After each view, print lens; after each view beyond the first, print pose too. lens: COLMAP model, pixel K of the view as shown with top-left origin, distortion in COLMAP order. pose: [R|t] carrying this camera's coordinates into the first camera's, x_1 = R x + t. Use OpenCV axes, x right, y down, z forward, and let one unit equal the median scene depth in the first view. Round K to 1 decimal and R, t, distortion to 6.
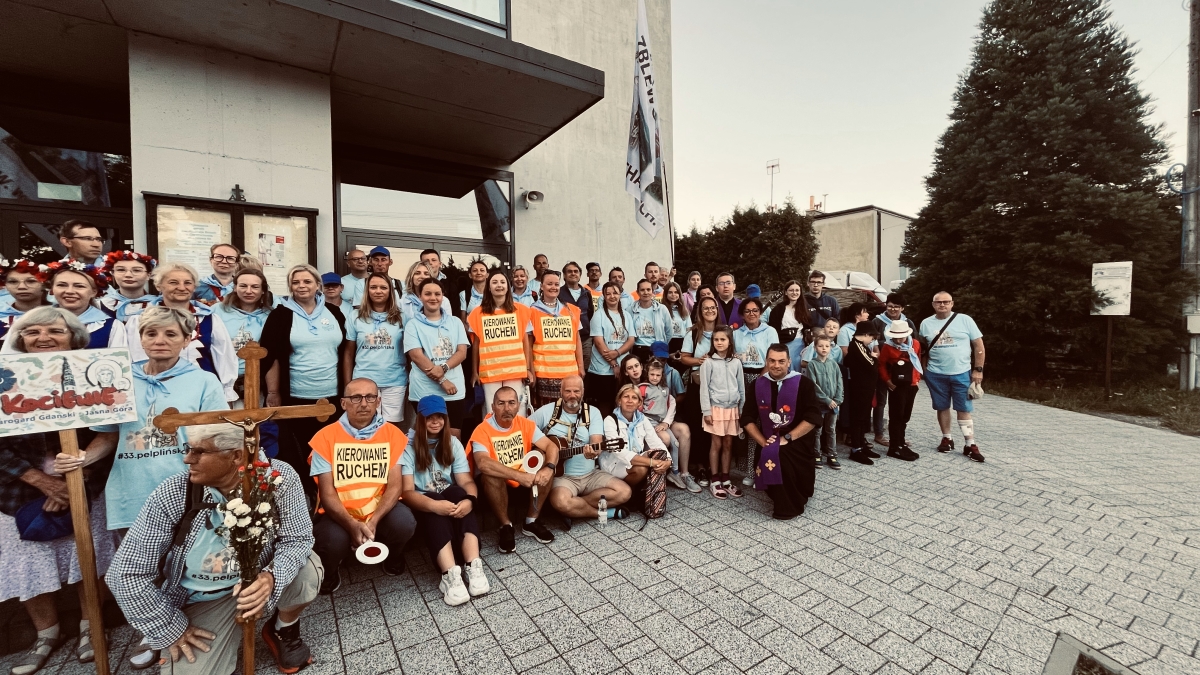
lens RADIAL K [[478.7, 0, 599.3], [0, 478.7, 334.0], [0, 0, 1]] dist [-0.009967, 0.001562]
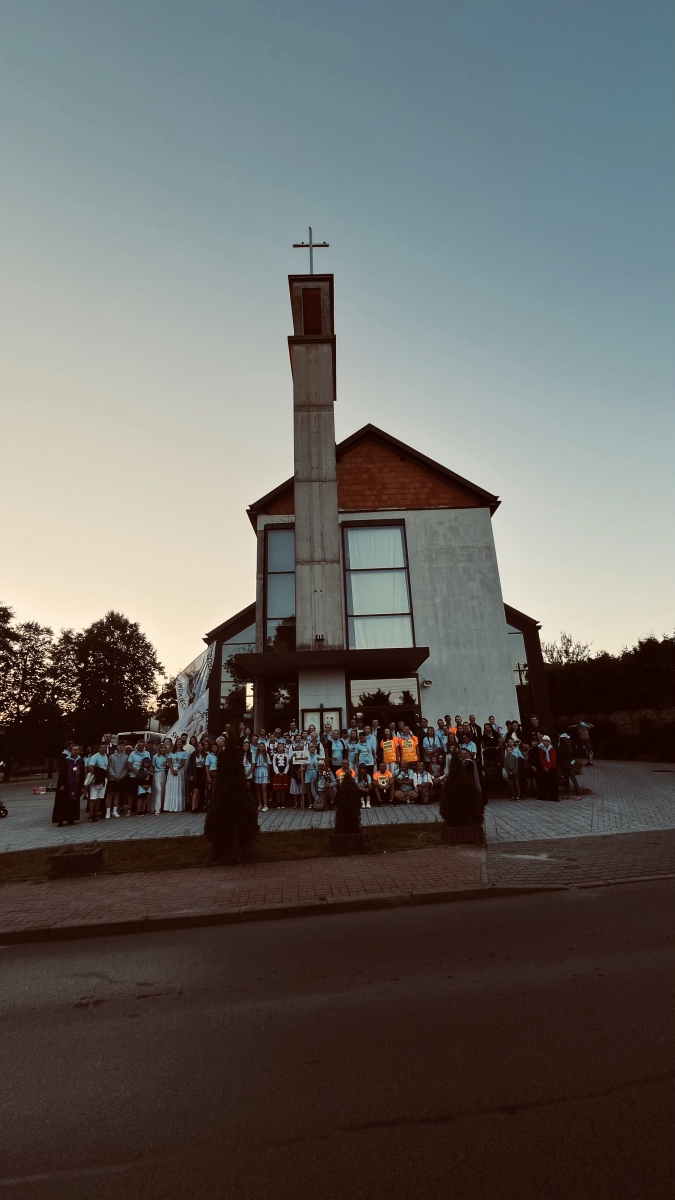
lens RADIAL K [[478.7, 0, 345.7], [0, 478.7, 598.7], [0, 0, 1]] dist [-0.009967, 0.001562]
pose [[0.834567, -0.180979, -0.520332, 1.947350], [0.015499, 0.951840, -0.306204, 0.042990], [0.550689, 0.247483, 0.797179, -2.728298]]
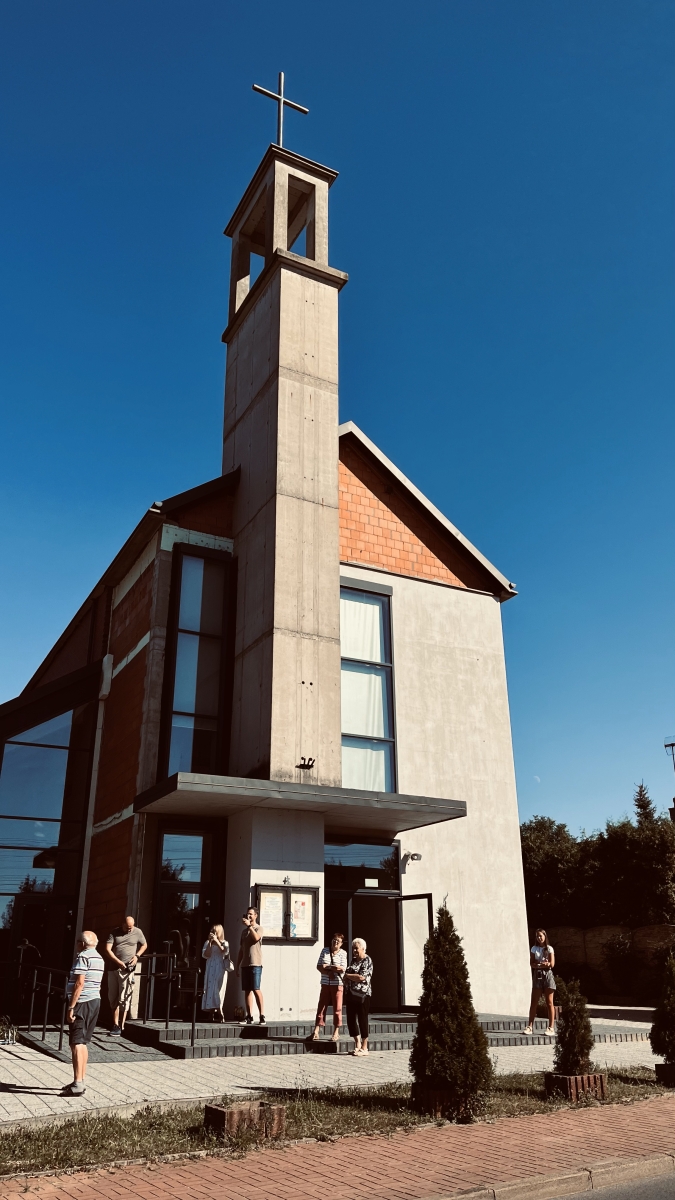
lens RADIAL K [[900.2, 0, 356.4], [0, 900.2, 604.0], [0, 0, 1]] dist [0.050732, -0.061052]
pose [[0.996838, -0.030392, -0.073422, -0.225939], [-0.001893, 0.914627, -0.404295, 0.260901], [0.079441, 0.403156, 0.911677, -4.283134]]
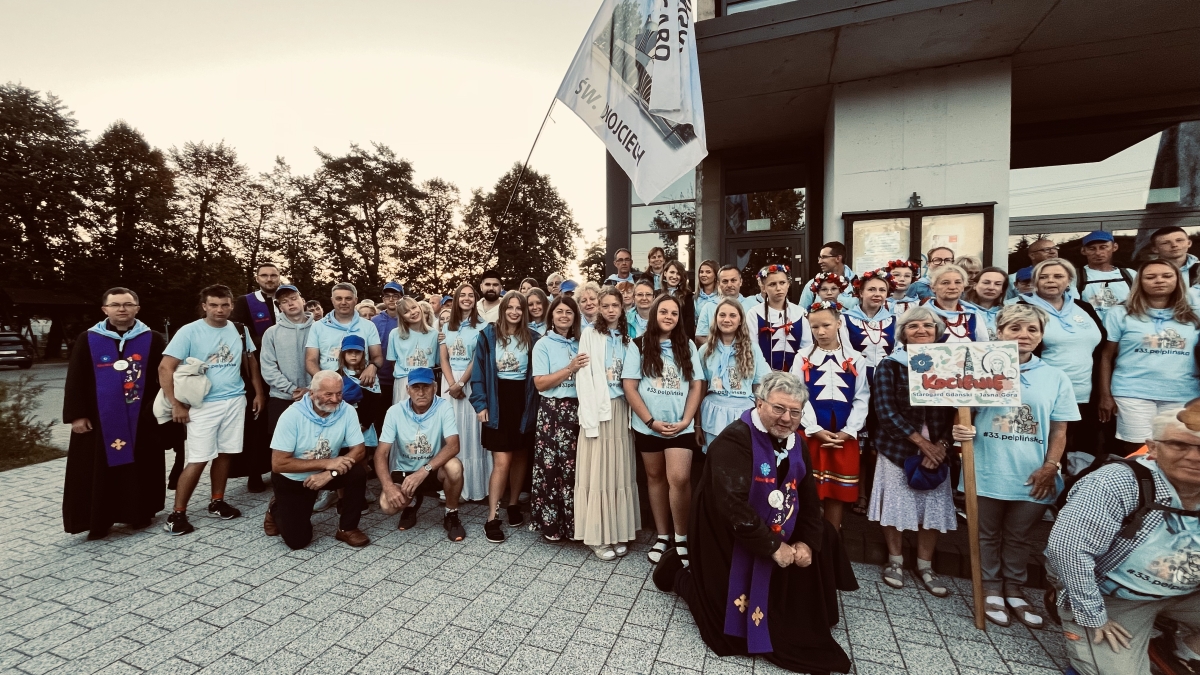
lens RADIAL K [[478.7, 0, 603.9], [0, 478.7, 335.9], [0, 0, 1]] dist [-0.009967, 0.001562]
pose [[0.592948, 0.030224, -0.804674, -0.440028], [-0.025398, 0.999500, 0.018826, 0.012997], [0.804840, 0.009274, 0.593419, -0.302388]]
